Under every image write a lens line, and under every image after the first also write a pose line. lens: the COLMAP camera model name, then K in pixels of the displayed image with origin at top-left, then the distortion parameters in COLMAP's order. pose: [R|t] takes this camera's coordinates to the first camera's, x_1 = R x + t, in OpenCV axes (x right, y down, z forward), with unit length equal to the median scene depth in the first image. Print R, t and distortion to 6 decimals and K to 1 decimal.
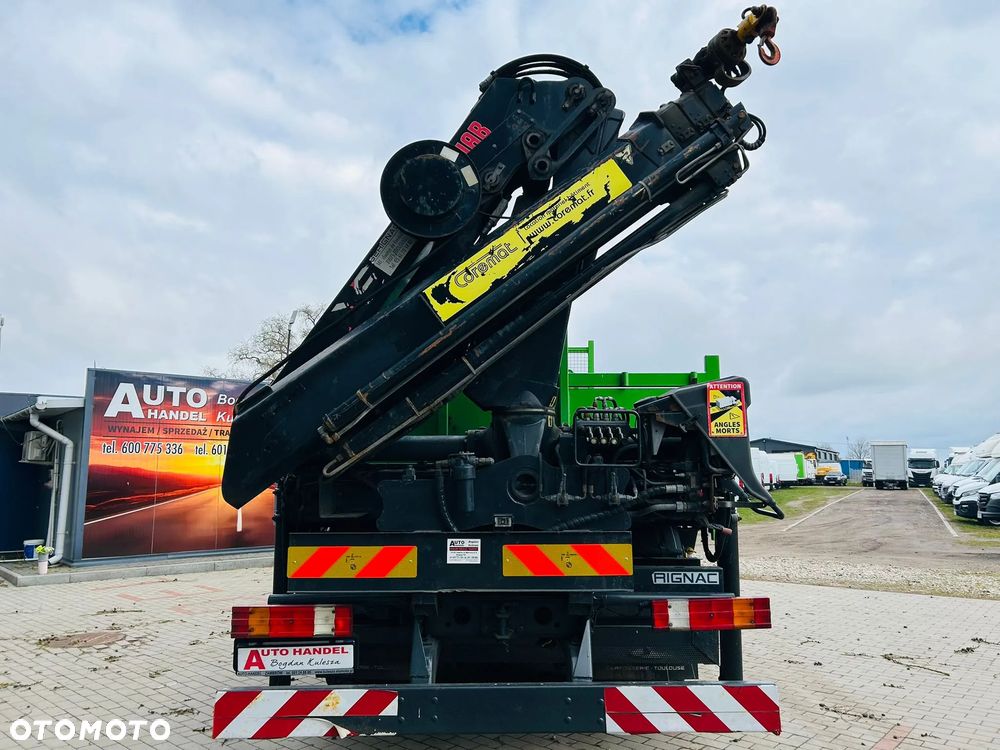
lens RADIAL K [[708.4, 0, 509.3], [0, 708.4, 369.4], [0, 0, 1]] dist [0.061810, -0.029869]
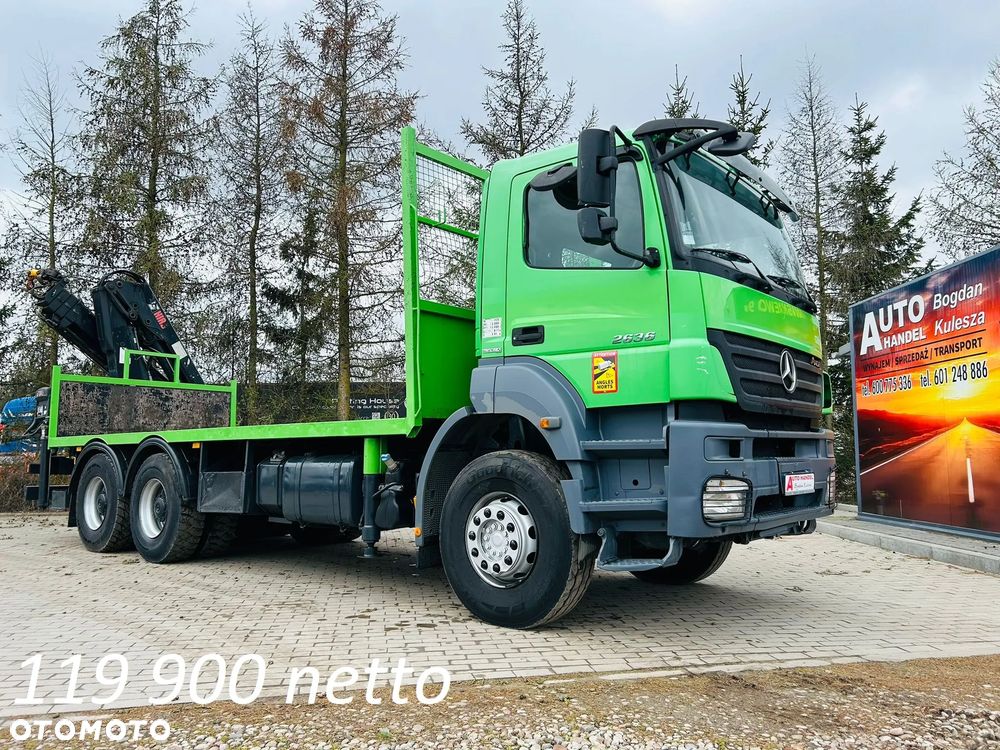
lens RADIAL K [[755.1, 0, 509.3], [0, 755.1, 364.0], [0, 0, 1]] dist [0.059528, -0.066118]
pose [[-0.639636, -0.086563, -0.763788, 1.459105], [0.110284, 0.973024, -0.202635, 0.780107], [0.760725, -0.213847, -0.612835, 4.527062]]
